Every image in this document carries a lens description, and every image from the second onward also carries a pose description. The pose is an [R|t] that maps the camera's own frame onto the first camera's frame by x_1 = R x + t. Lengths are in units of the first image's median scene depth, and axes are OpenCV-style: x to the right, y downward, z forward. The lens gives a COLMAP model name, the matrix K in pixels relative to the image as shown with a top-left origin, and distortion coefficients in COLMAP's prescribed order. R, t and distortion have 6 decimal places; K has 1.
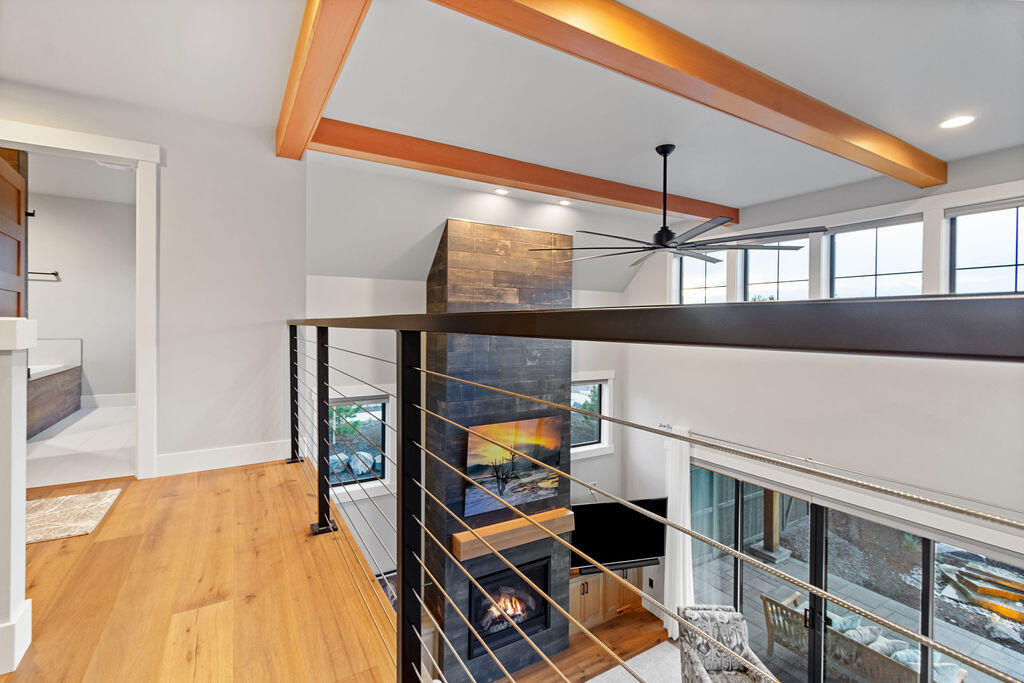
lens RADIAL K [[462.2, 0, 513.5], [0, 462.2, 327.1], [0, 0, 1]] dist [0.000303, -0.000001]
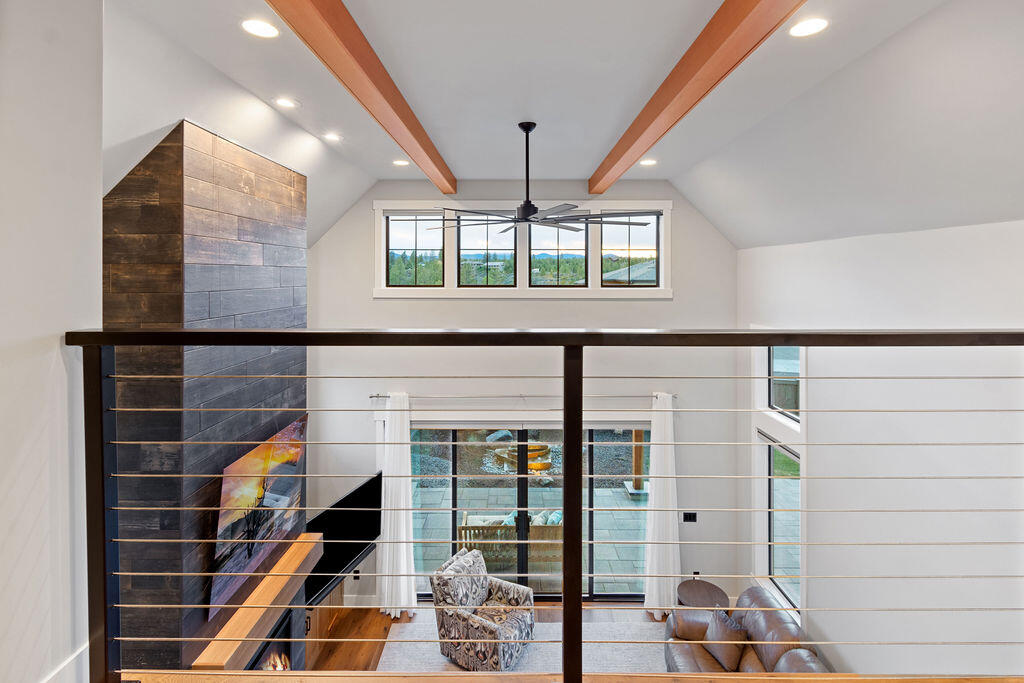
lens RADIAL K [[469.1, 0, 512.8], [0, 469.1, 270.6], [0, 0, 1]] dist [-0.001187, -0.000121]
pose [[0.518747, -0.001698, 0.854926, -0.415034], [0.009698, 0.999945, -0.003898, -0.039221], [-0.854873, 0.010313, 0.518735, 0.338030]]
